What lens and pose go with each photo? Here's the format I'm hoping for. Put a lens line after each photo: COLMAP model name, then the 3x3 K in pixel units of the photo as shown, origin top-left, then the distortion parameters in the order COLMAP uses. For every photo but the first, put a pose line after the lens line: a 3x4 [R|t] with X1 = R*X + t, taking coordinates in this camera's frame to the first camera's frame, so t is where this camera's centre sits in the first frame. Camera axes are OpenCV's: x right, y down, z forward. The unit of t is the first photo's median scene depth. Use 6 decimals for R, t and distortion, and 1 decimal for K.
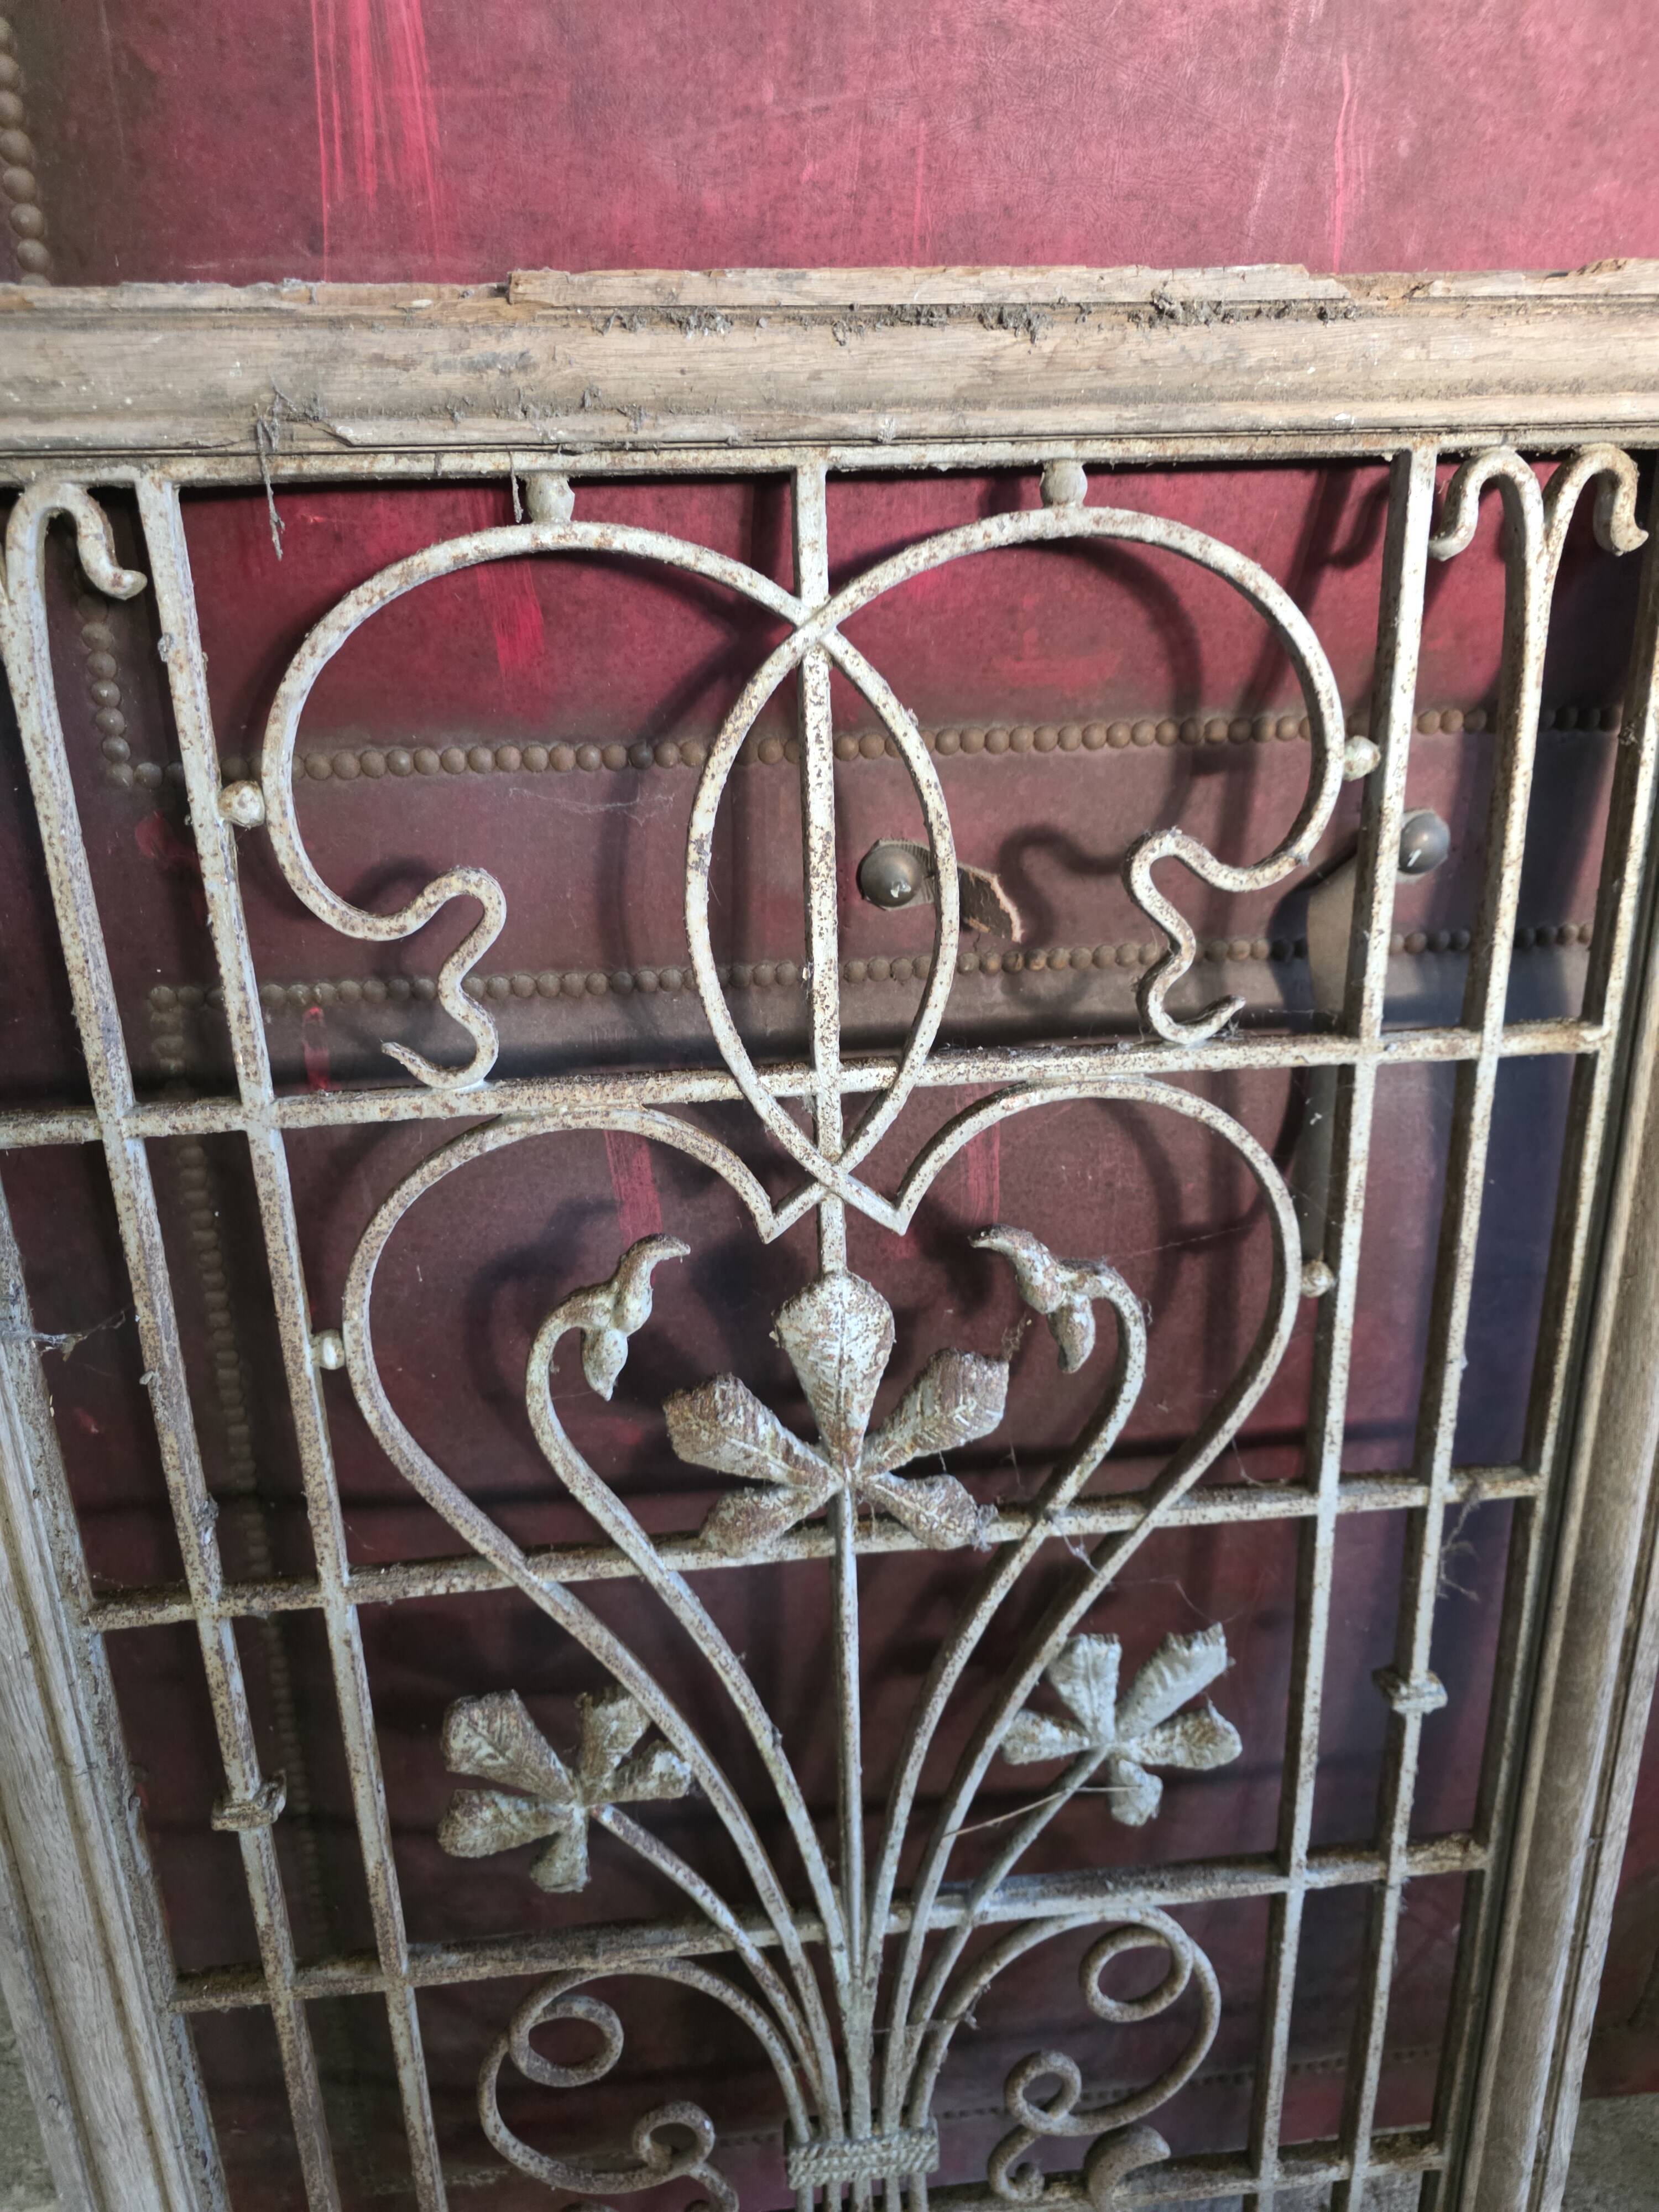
lens RADIAL K [[1494.5, 0, 816.7], [0, 1494.5, 1132.7], [0, 0, 1]] dist [0.024316, -0.023953]
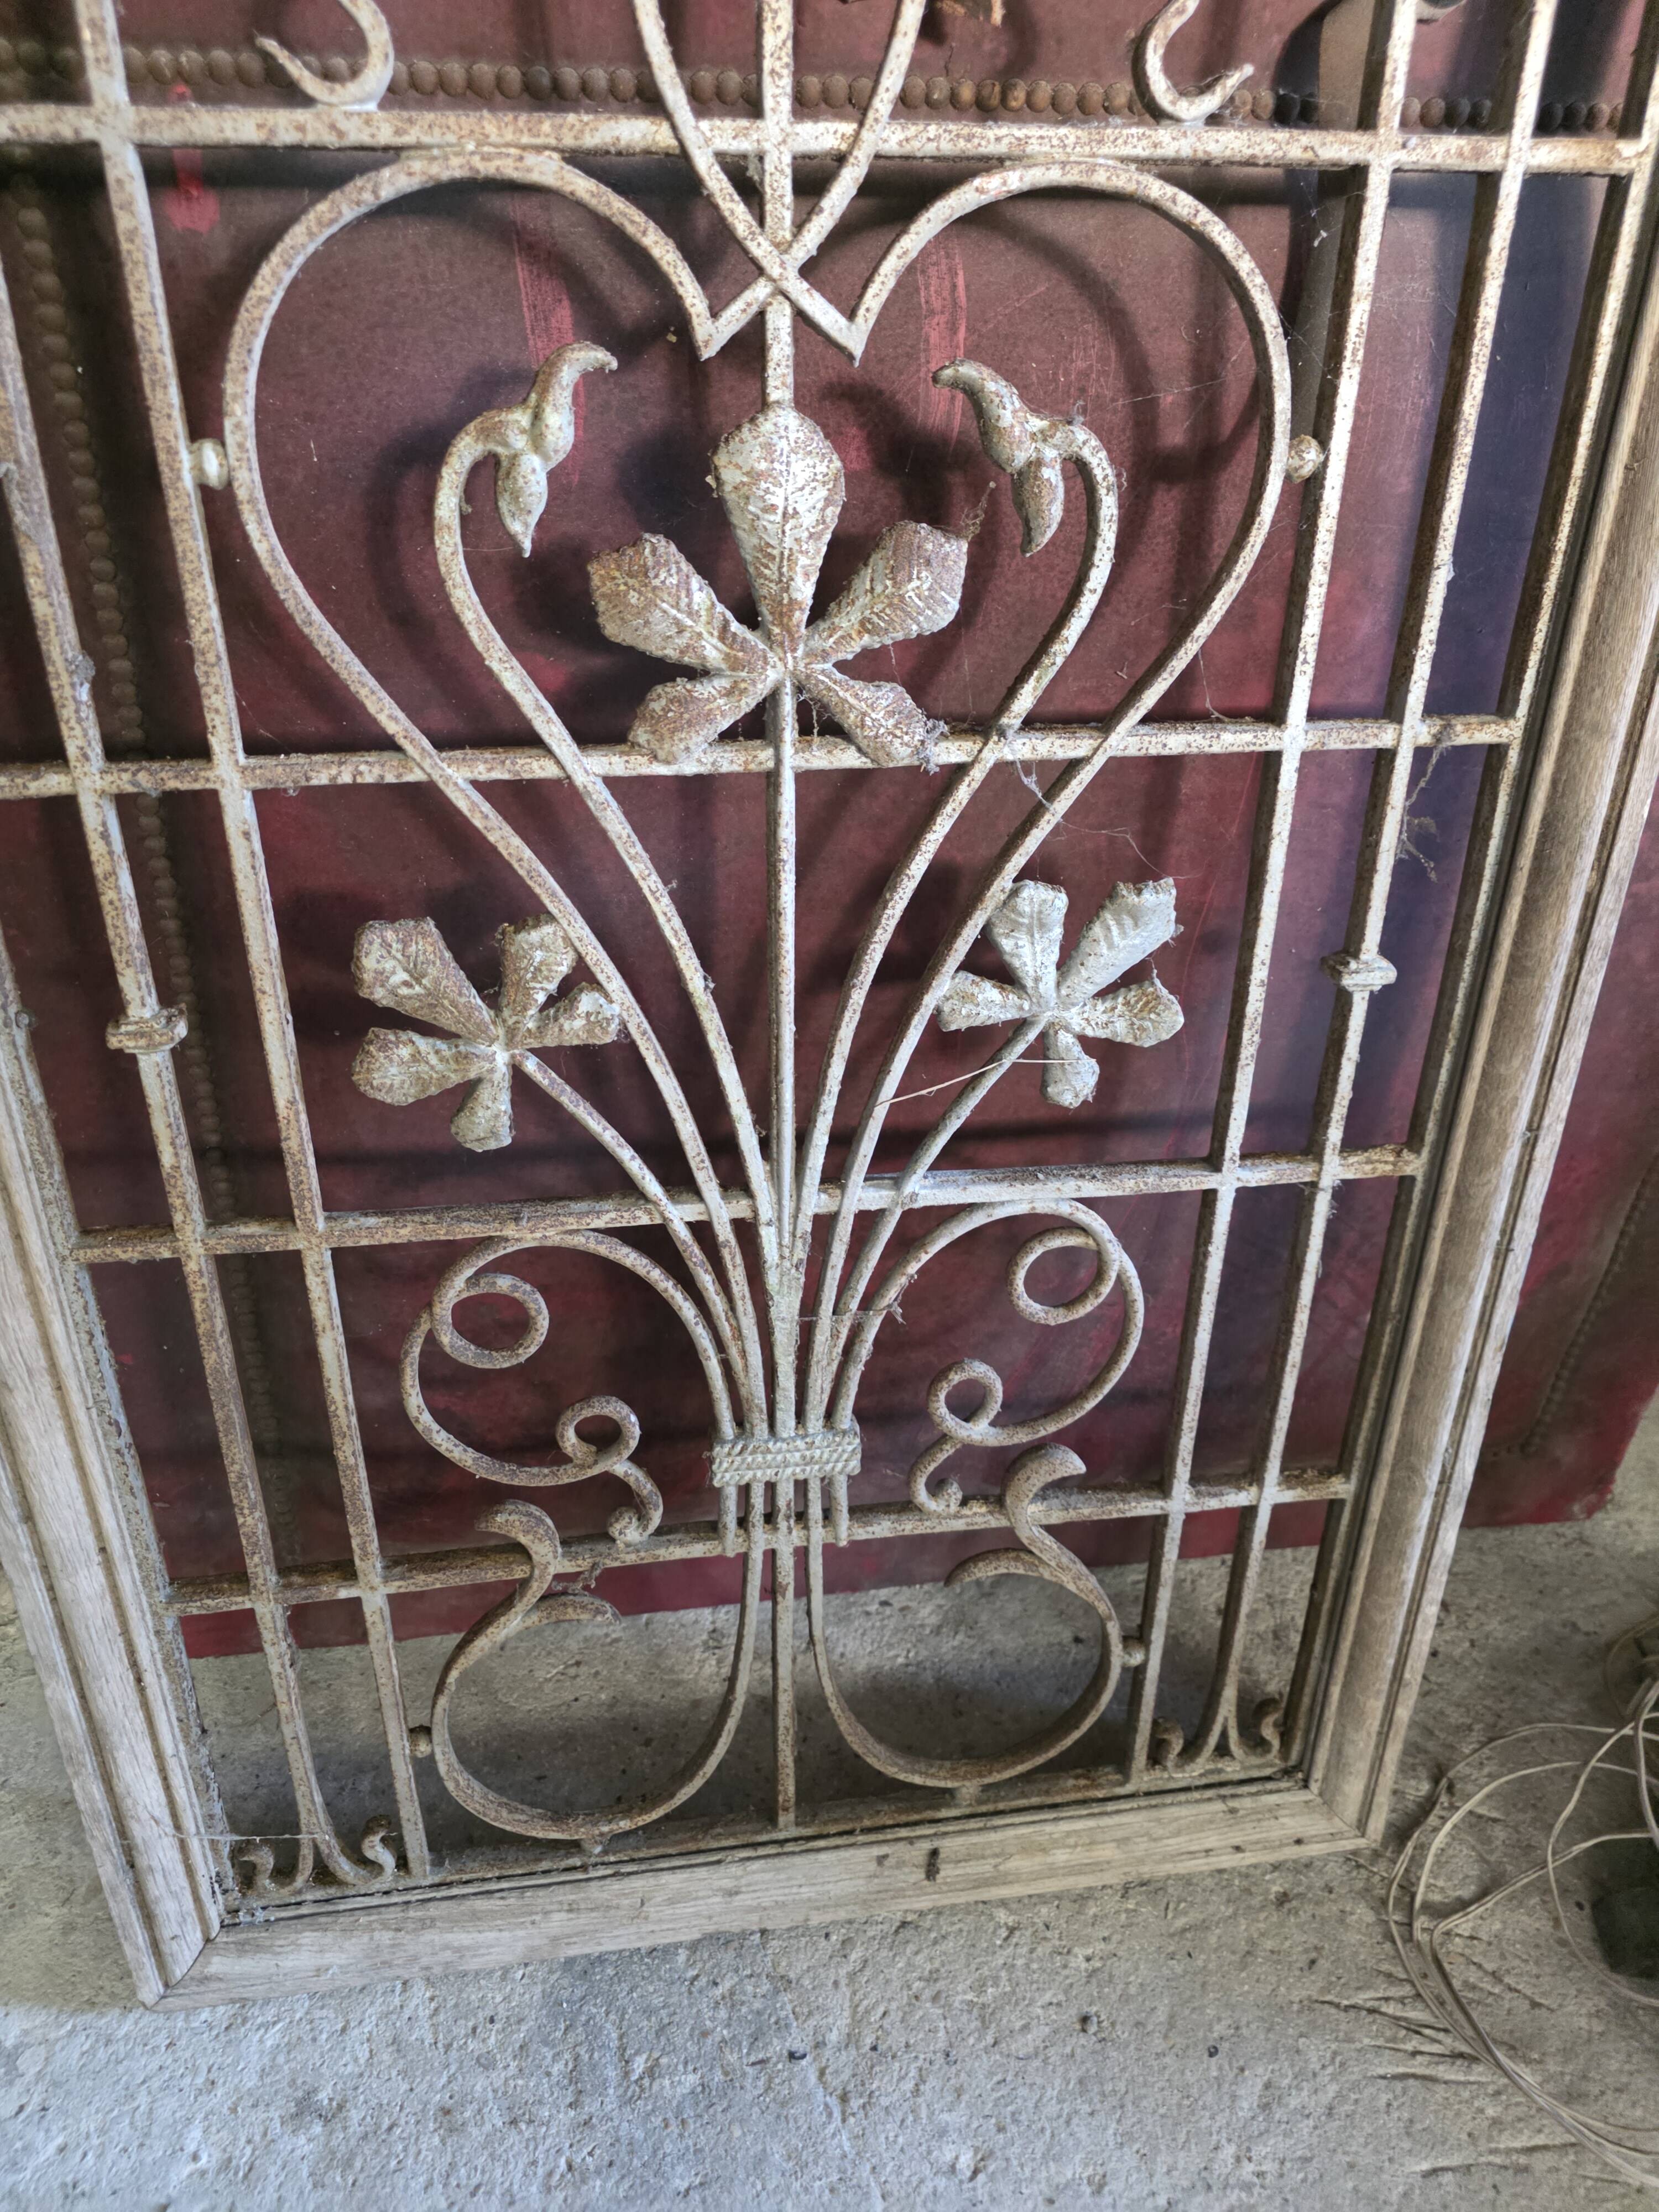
lens RADIAL K [[1476.6, 0, 795.5], [0, 1476.6, 1098.0], [0, 0, 1]] dist [0.044436, -0.037651]
pose [[0.999082, 0.014529, 0.040302, -0.008417], [-0.019947, 0.990307, 0.137458, 0.376136], [-0.037914, -0.138135, 0.989687, 0.056680]]
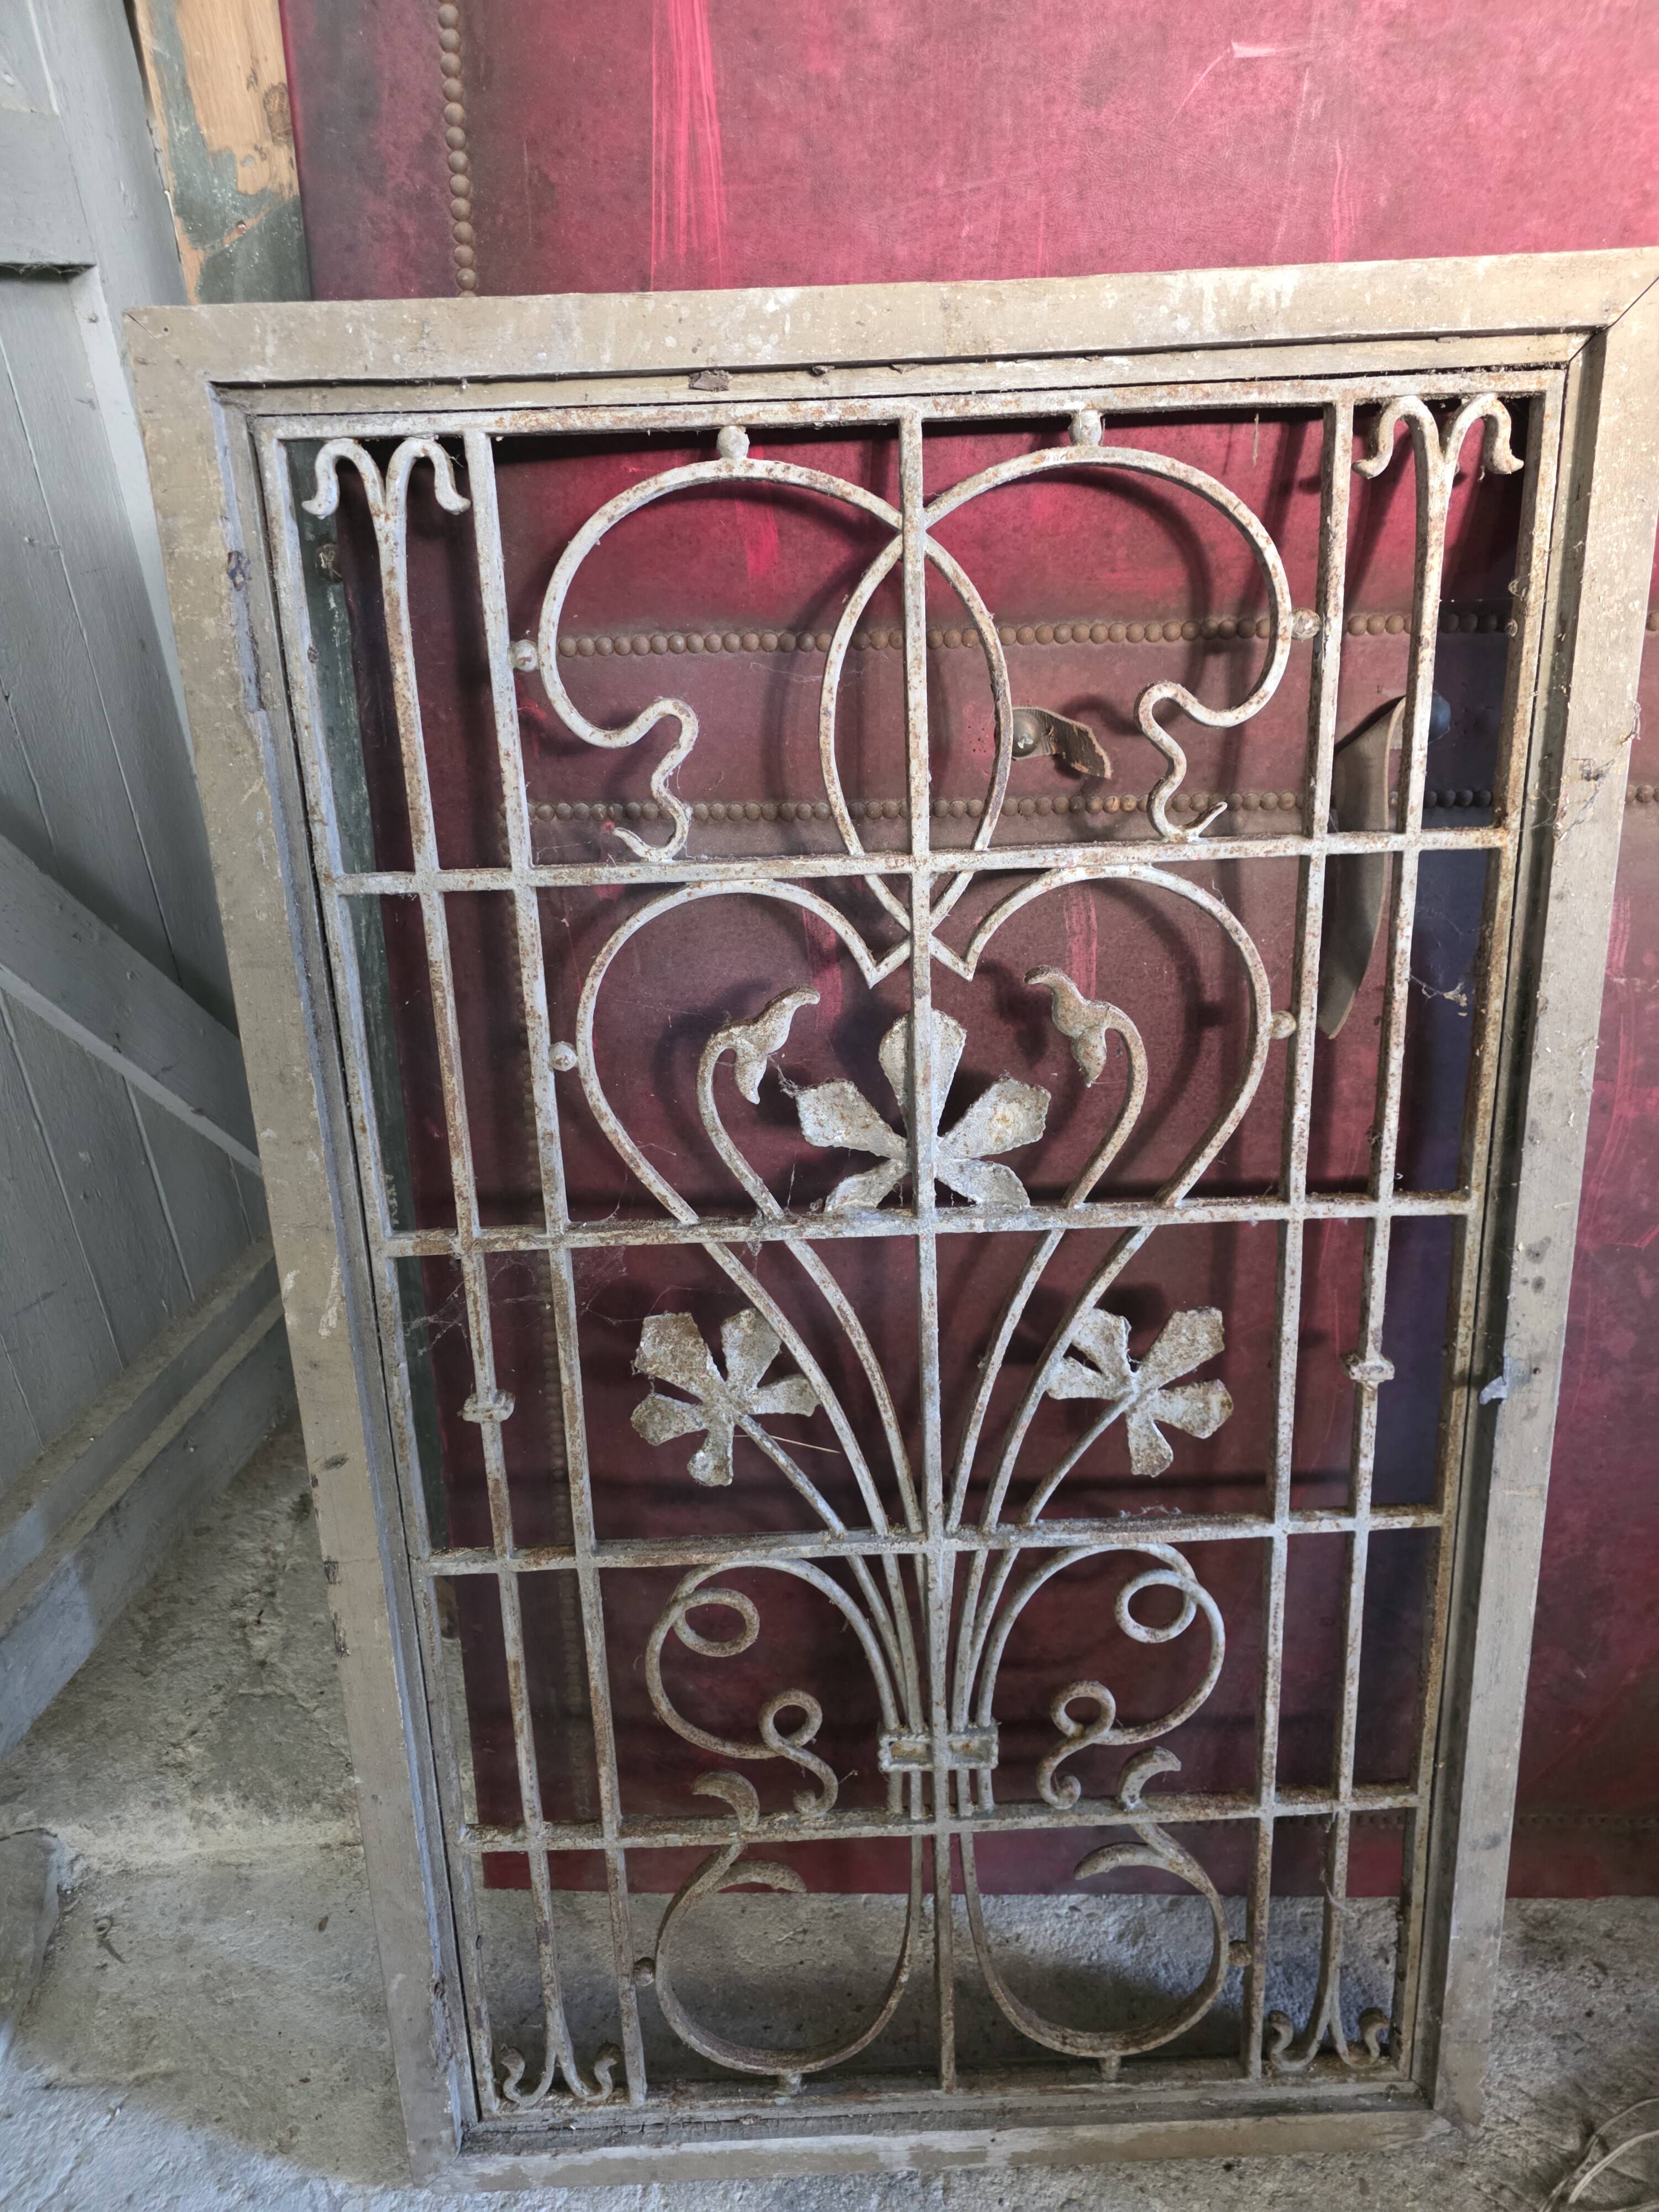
lens RADIAL K [[1473.9, 0, 849.5], [0, 1473.9, 1125.8], [0, 0, 1]] dist [0.034582, -0.024144]
pose [[0.990674, 0.043534, -0.129108, 0.088733], [-0.049623, 0.997784, -0.044325, 0.262537], [0.126892, 0.050318, 0.990639, -0.358022]]
